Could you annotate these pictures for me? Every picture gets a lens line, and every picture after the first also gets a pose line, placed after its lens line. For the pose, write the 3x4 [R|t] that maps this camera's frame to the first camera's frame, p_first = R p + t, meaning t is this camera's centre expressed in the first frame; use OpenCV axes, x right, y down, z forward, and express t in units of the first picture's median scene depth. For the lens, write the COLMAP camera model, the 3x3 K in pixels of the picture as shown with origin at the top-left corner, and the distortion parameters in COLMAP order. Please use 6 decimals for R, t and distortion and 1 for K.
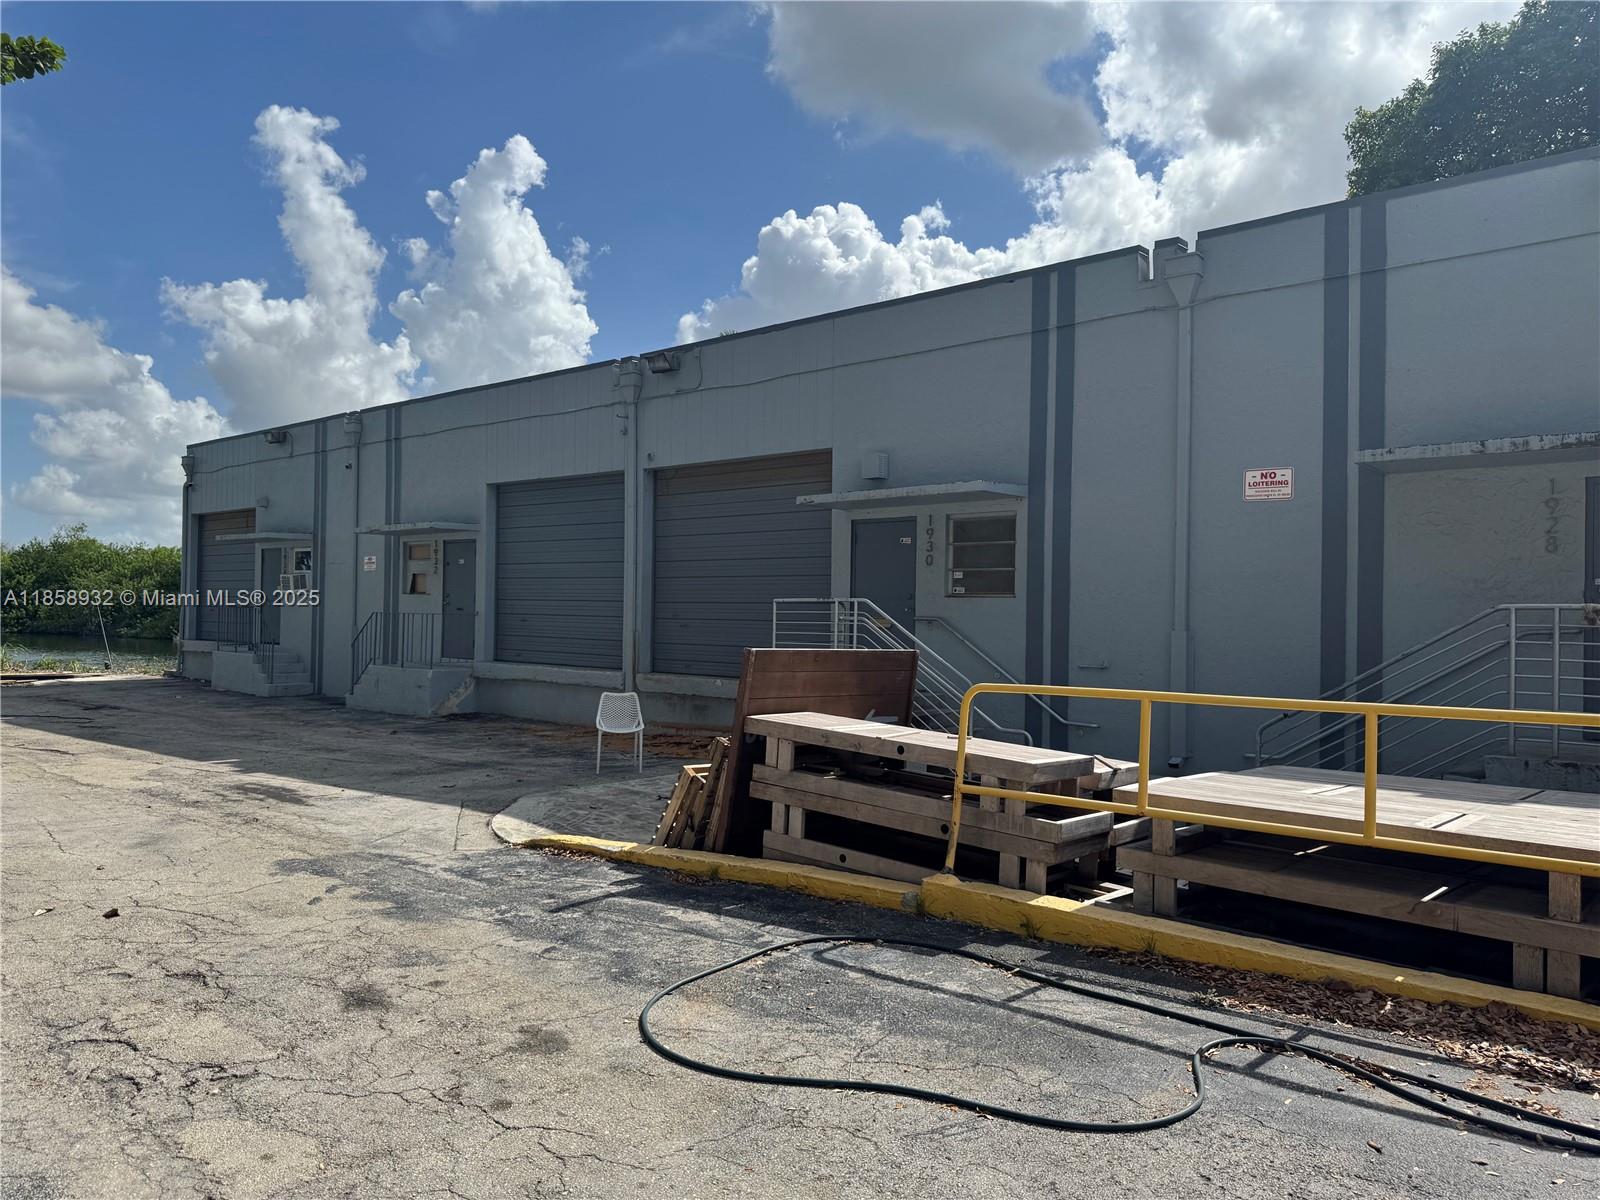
lens RADIAL K [[1129.9, 0, 799.5], [0, 1129.9, 592.4], [0, 0, 1]] dist [-0.000237, -0.004030]
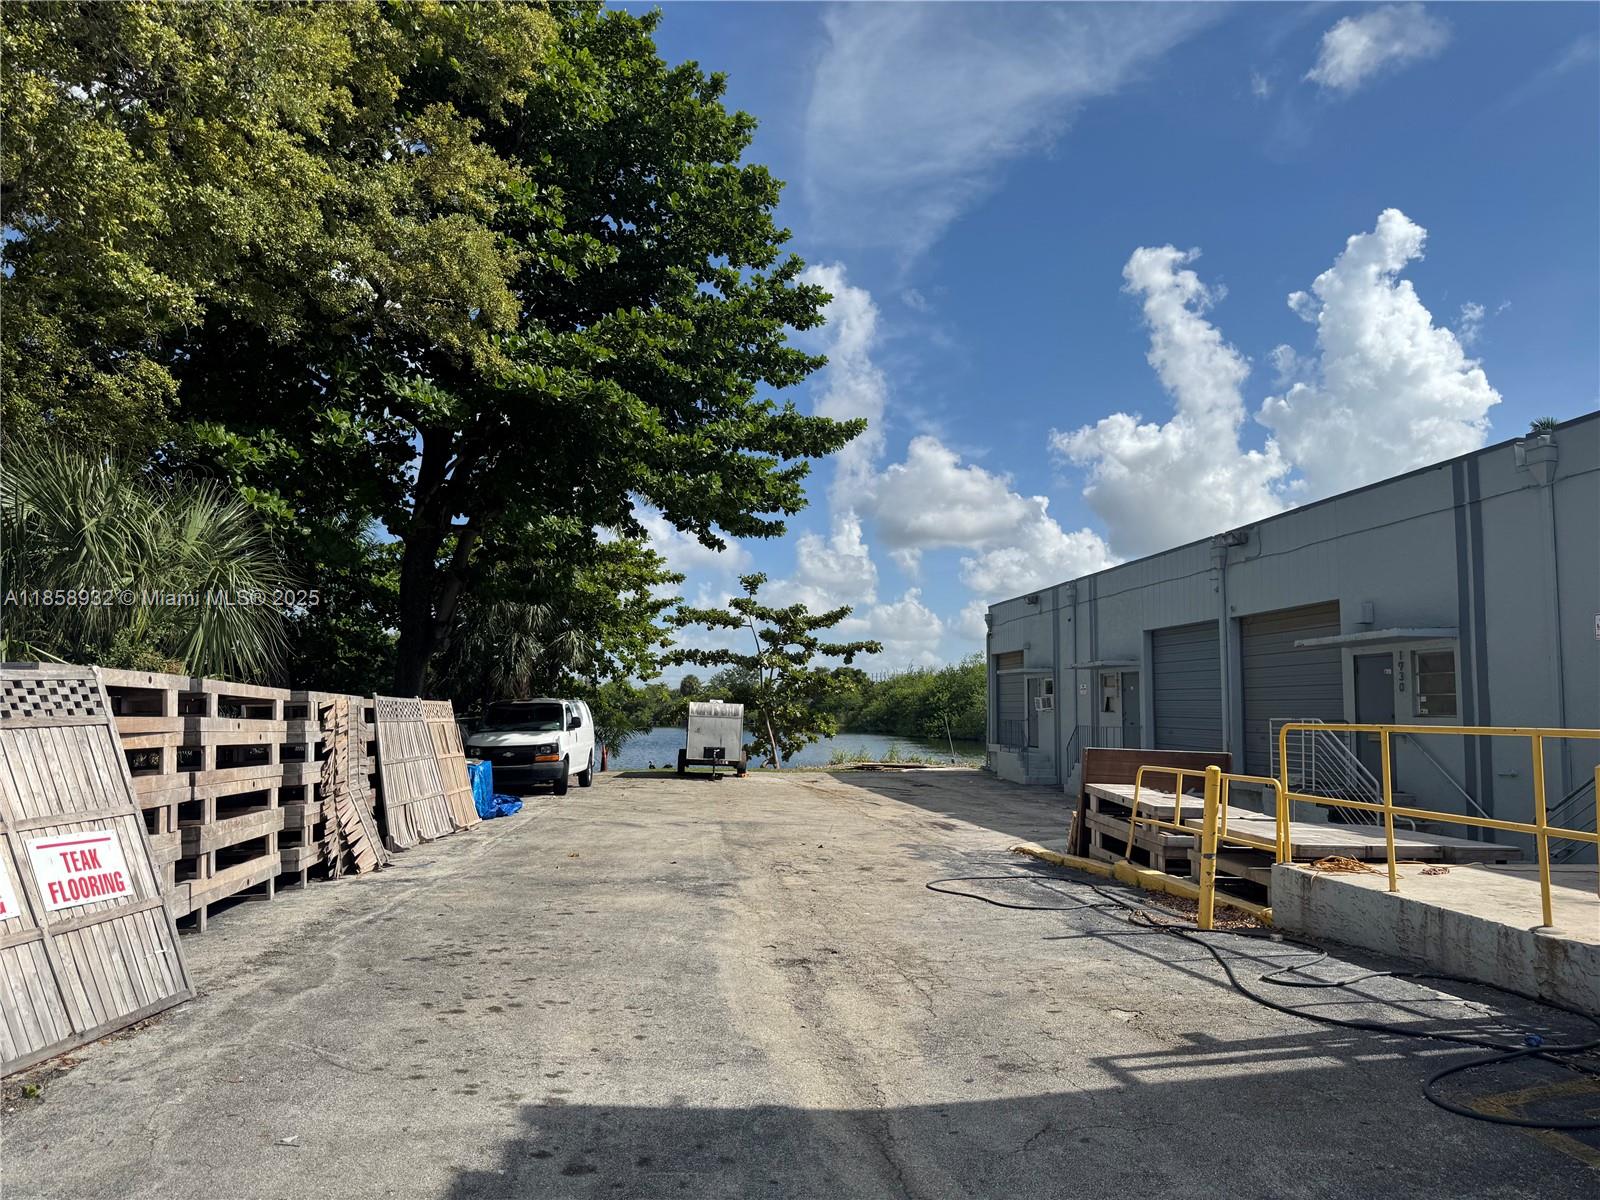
lens RADIAL K [[1129.9, 0, 799.5], [0, 1129.9, 592.4], [0, 0, 1]] dist [-0.000237, -0.004030]
pose [[0.737418, -0.075557, -0.671197, 0.382918], [0.009565, 0.994792, -0.101475, -0.009619], [0.675369, 0.068410, 0.734300, -0.319209]]
